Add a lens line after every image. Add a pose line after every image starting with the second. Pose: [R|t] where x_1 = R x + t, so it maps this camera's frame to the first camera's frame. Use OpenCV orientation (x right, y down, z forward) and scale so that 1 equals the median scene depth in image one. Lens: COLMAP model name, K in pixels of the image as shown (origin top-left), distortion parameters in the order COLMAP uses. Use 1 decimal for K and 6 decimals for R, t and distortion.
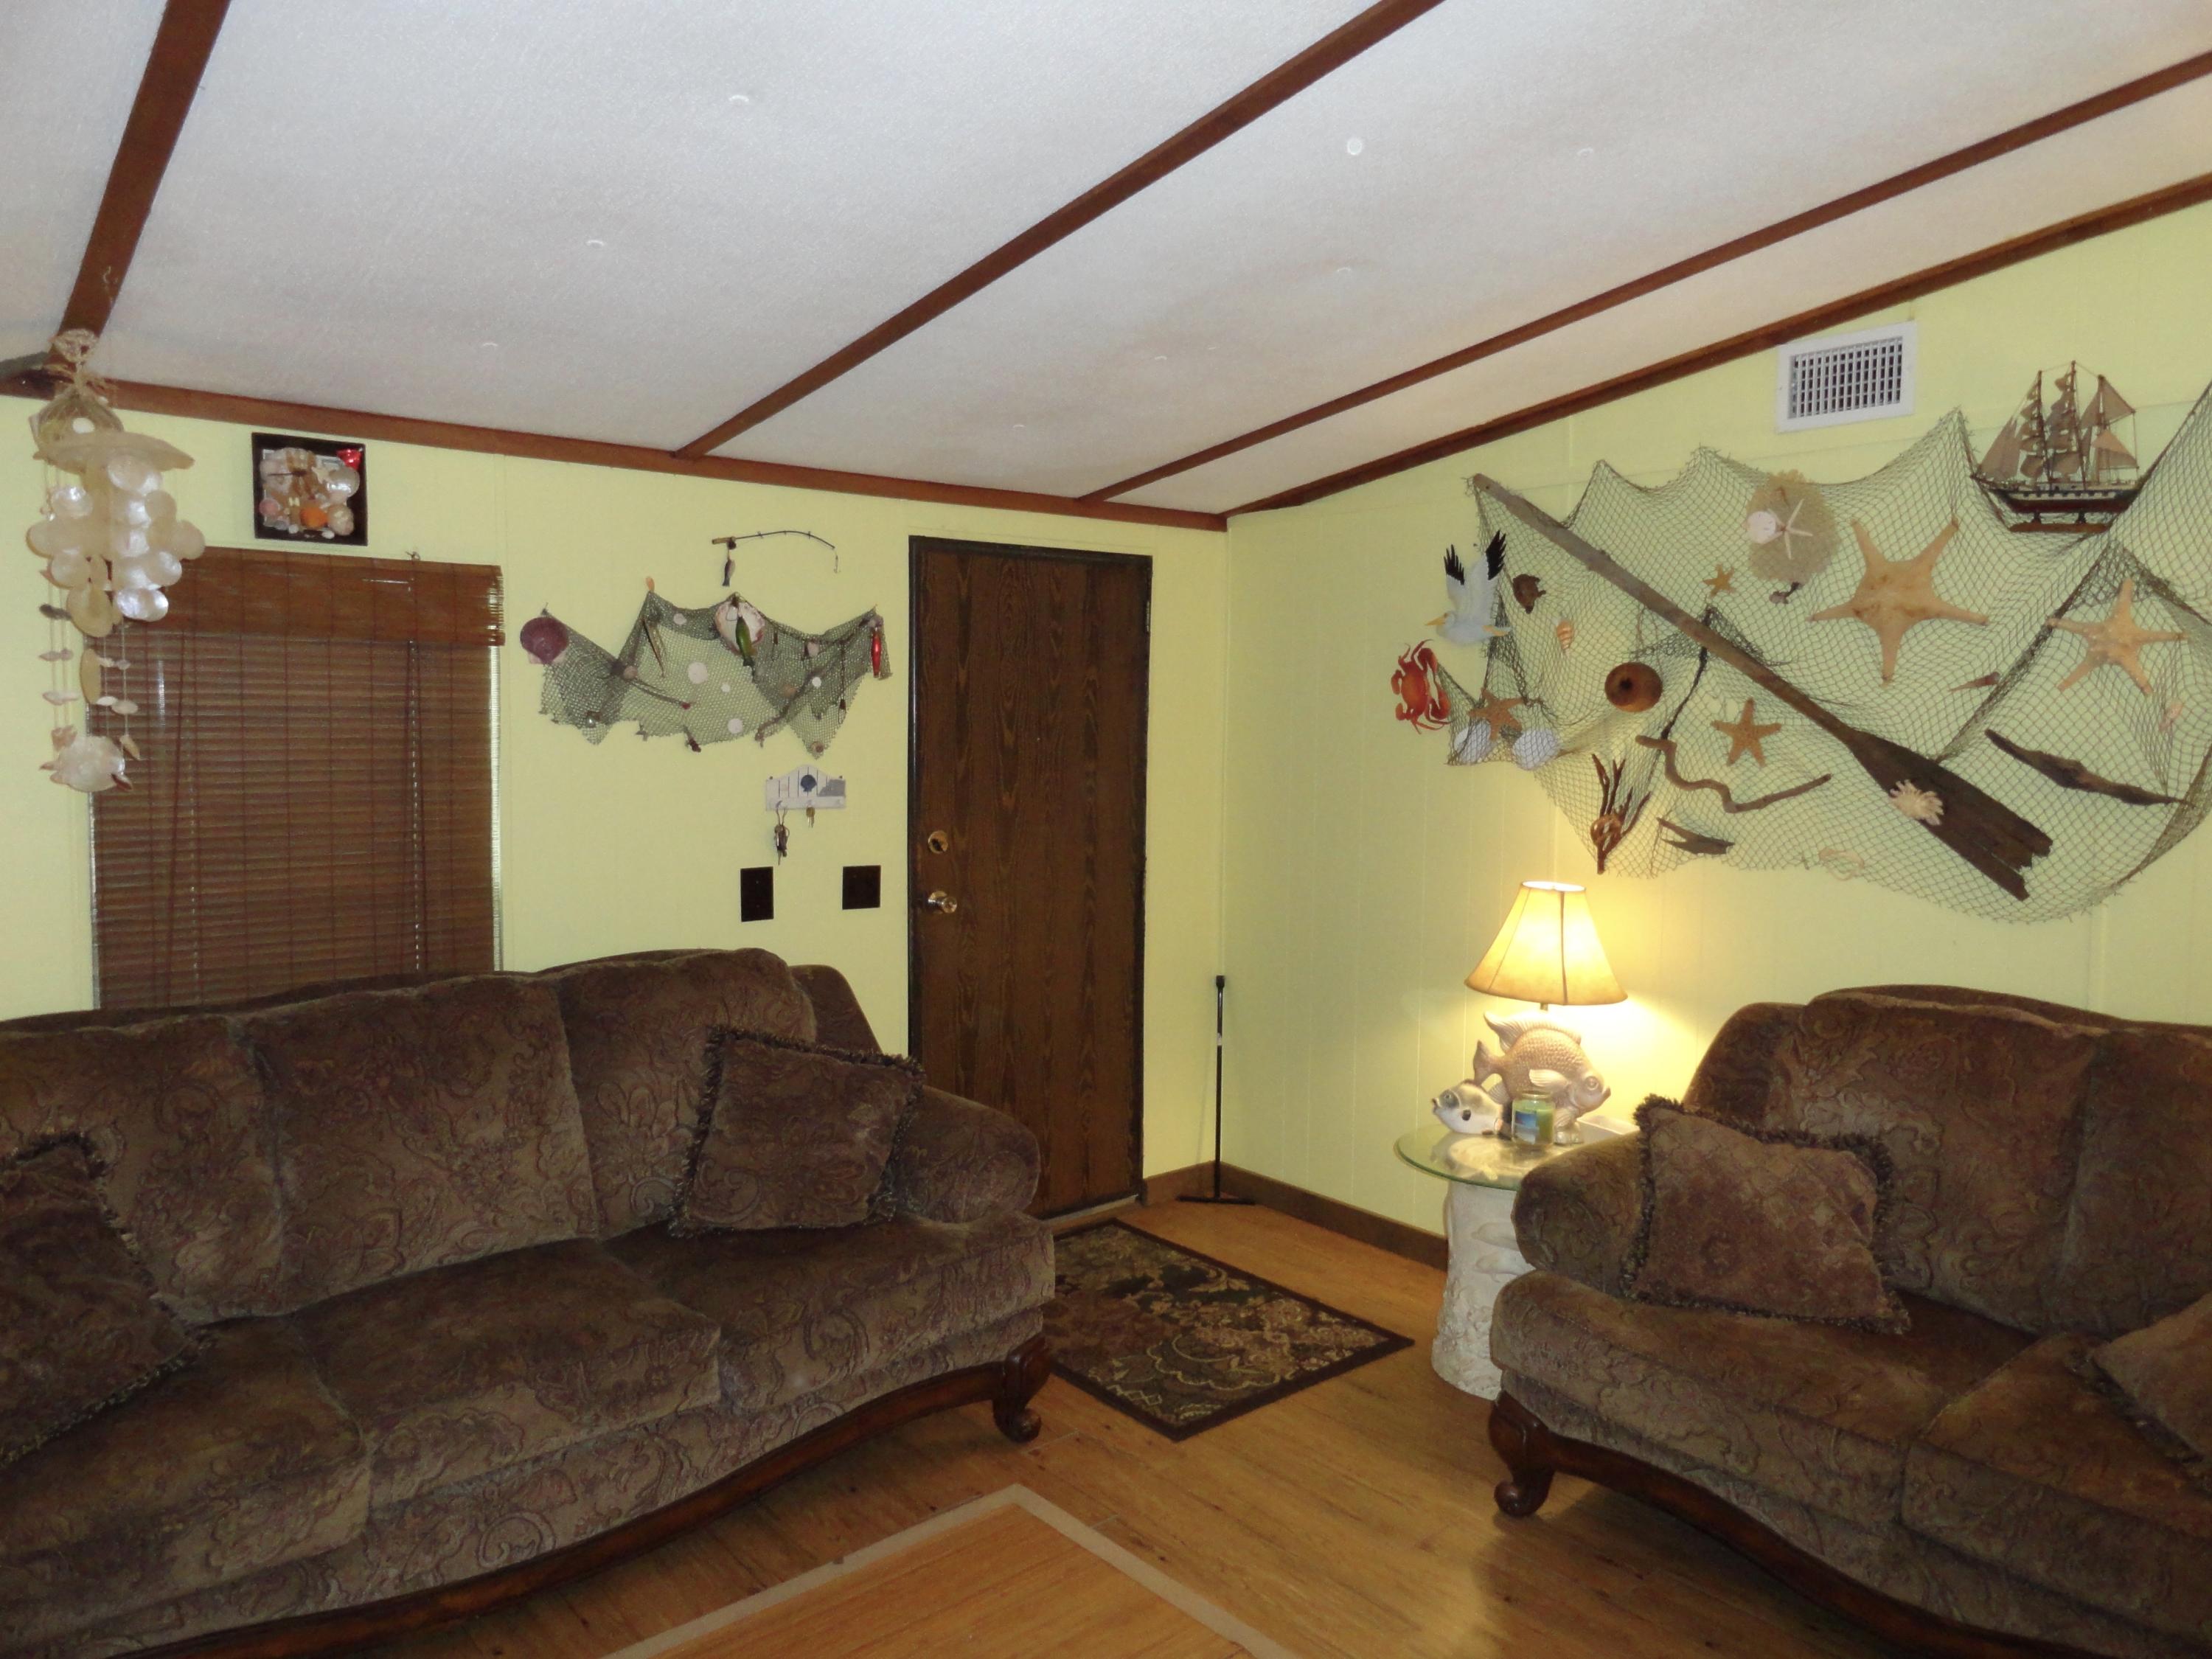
lens RADIAL K [[1549.8, 0, 1098.3], [0, 1549.8, 827.4], [0, 0, 1]] dist [-0.002085, 0.004591]
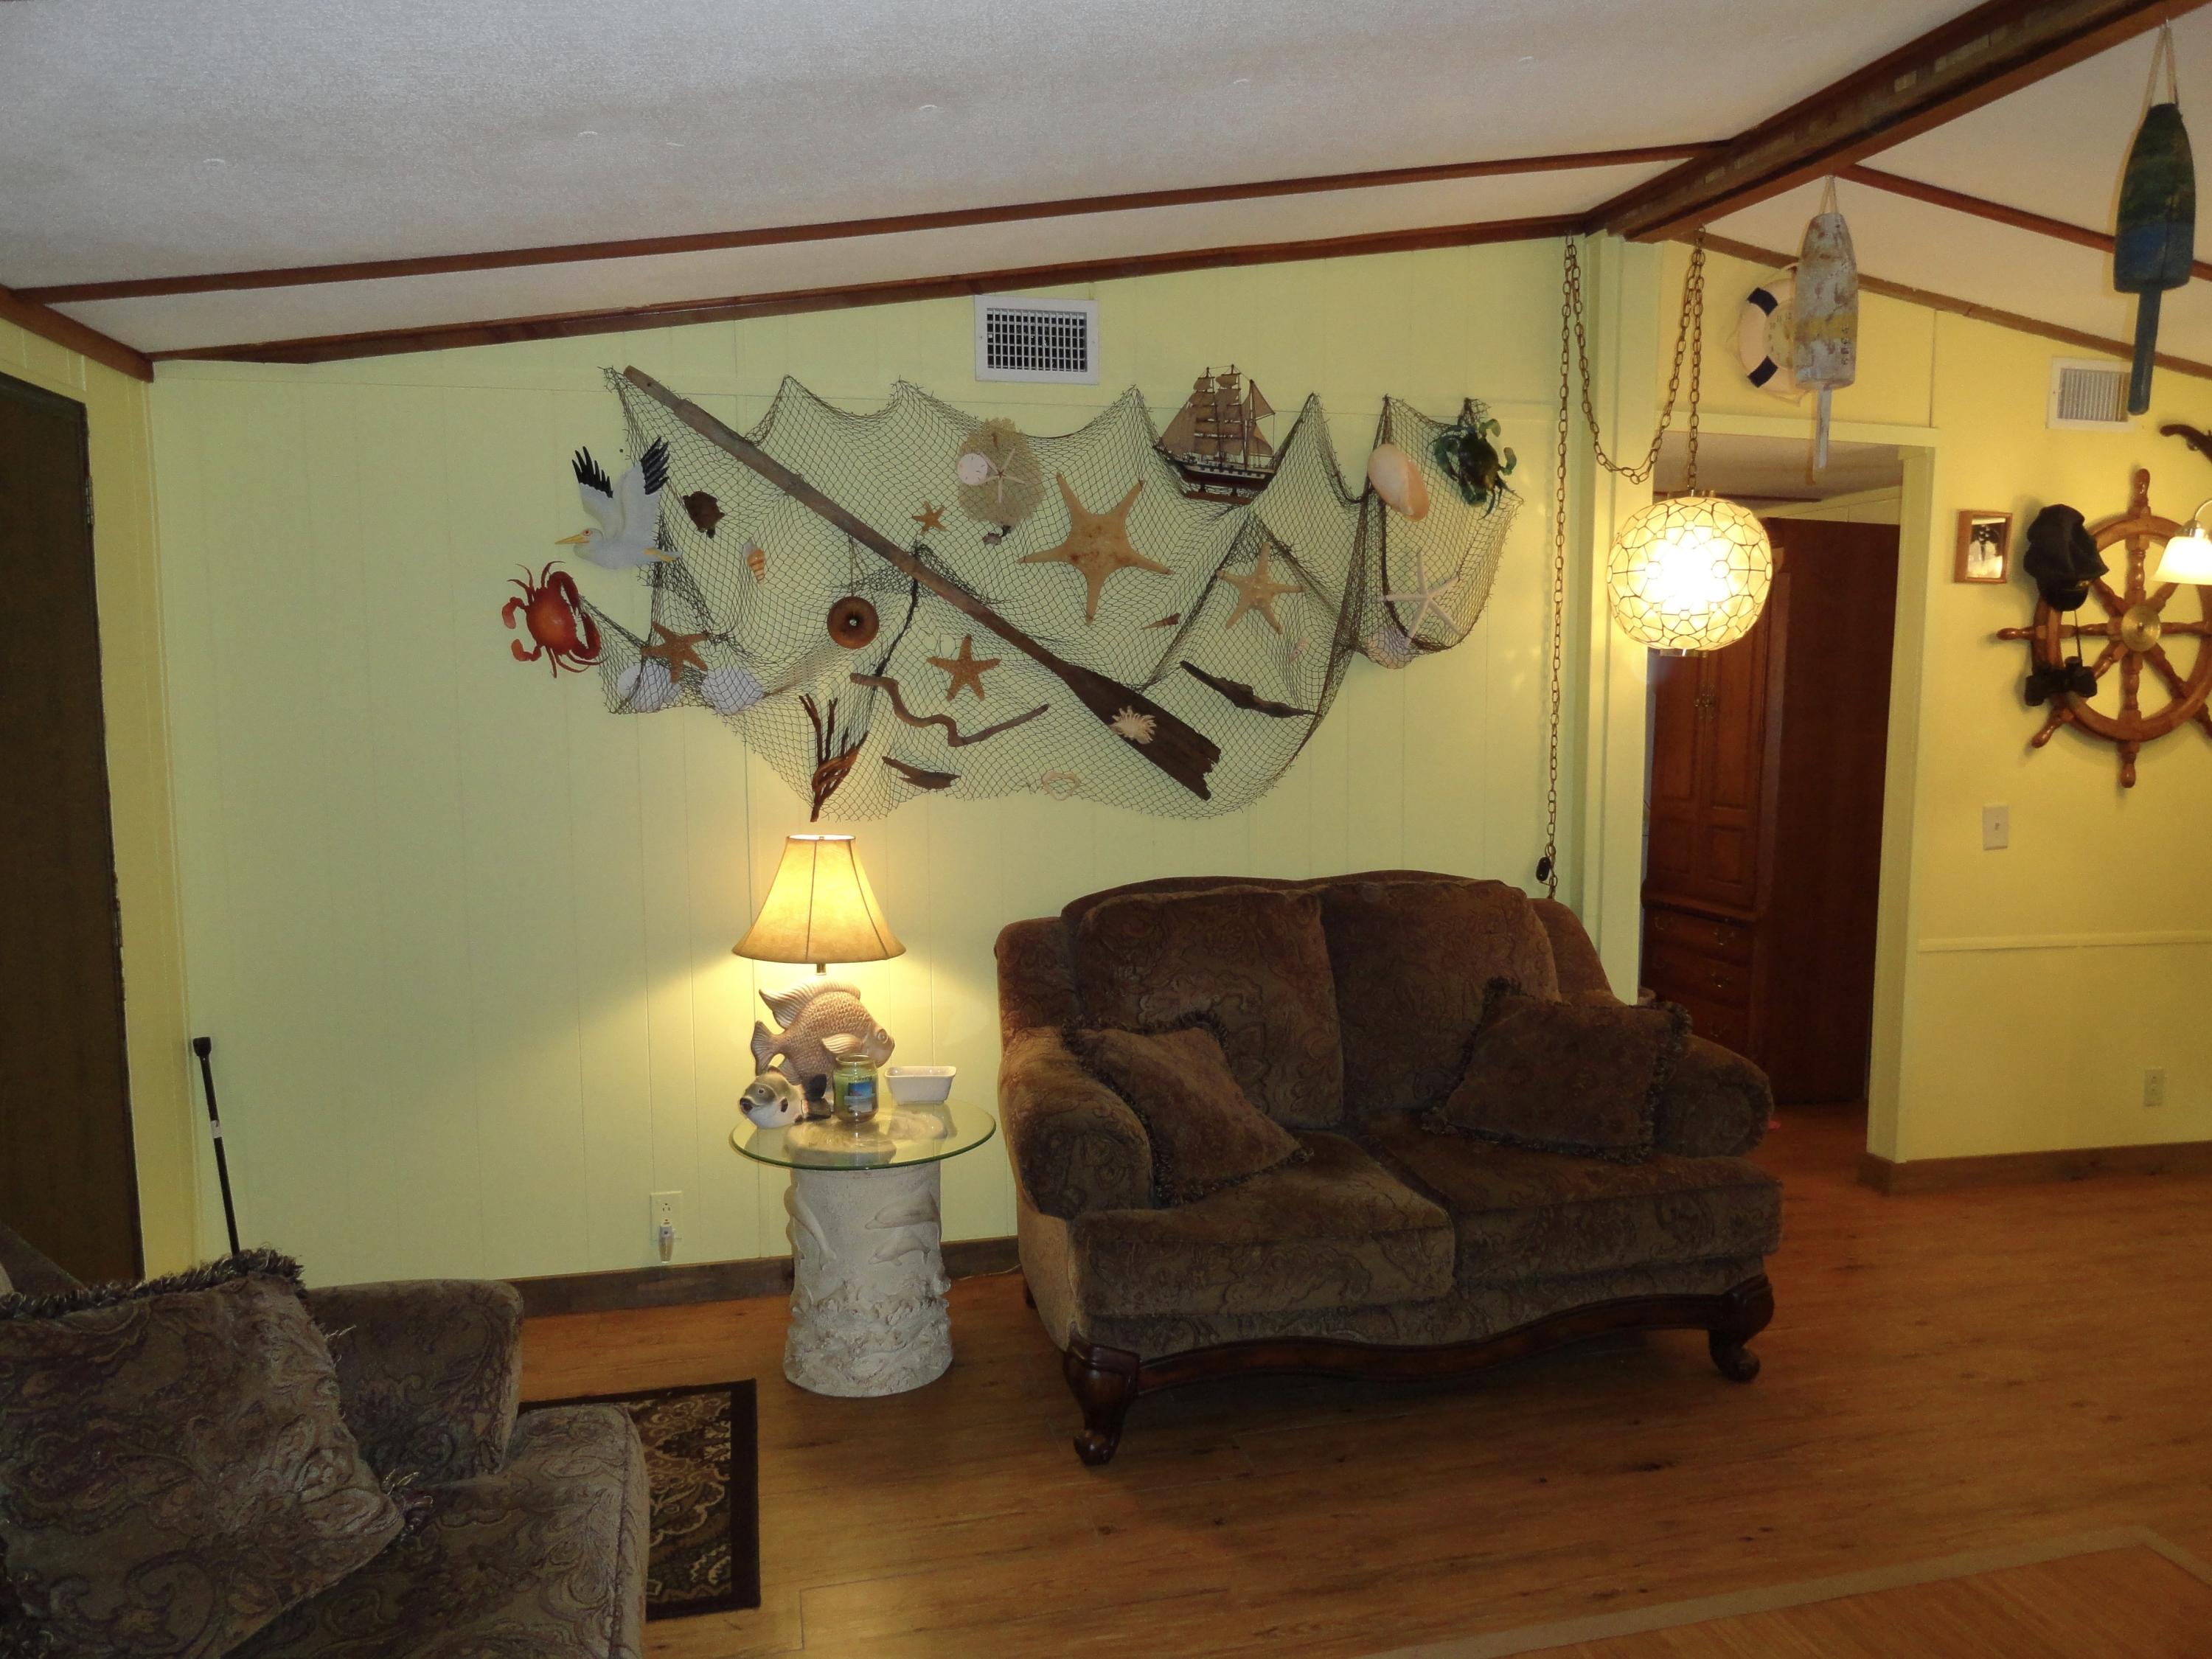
lens RADIAL K [[1549.8, 0, 1098.3], [0, 1549.8, 827.4], [0, 0, 1]] dist [-0.002085, 0.004591]
pose [[0.443462, -0.100198, 0.890675, -0.480499], [0.073935, 0.994434, 0.075058, -0.026596], [-0.893239, 0.032567, 0.448402, 0.463323]]
